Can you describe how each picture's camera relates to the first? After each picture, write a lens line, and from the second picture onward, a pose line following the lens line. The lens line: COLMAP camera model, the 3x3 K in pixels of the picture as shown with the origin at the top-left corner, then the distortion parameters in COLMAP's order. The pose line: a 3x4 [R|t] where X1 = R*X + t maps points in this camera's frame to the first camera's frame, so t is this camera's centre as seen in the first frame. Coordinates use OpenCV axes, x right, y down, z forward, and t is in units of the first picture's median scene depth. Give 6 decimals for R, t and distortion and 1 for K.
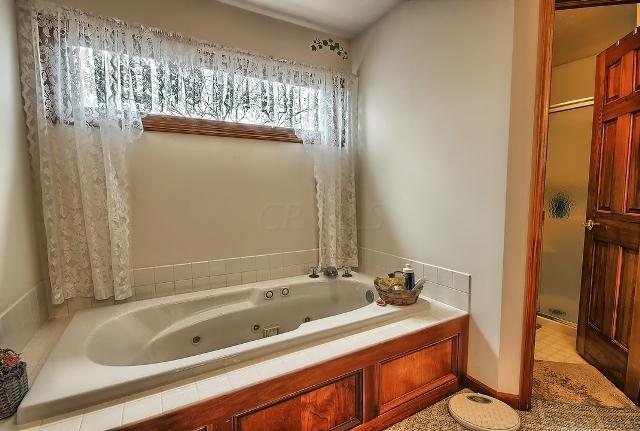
lens RADIAL K [[301.1, 0, 320.0], [0, 301.1, 215.5], [0, 0, 1]] dist [0.004104, 0.000343]
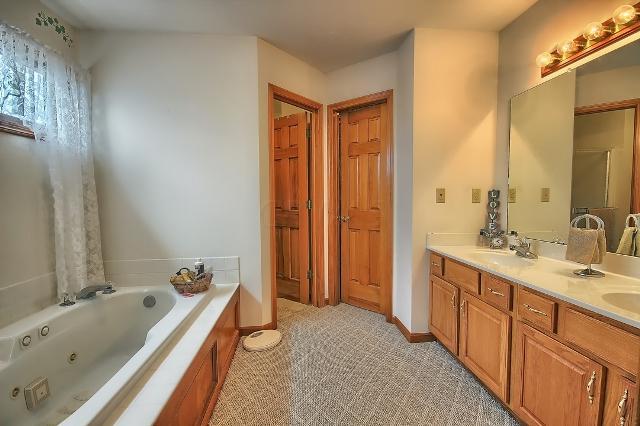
lens RADIAL K [[296.3, 0, 324.4], [0, 296.3, 215.5], [0, 0, 1]] dist [-0.002002, -0.001038]
pose [[0.423414, -0.059074, 0.904008, -0.436812], [0.080189, 0.996399, 0.027553, -0.003953], [-0.902380, 0.060825, 0.426626, 0.012144]]
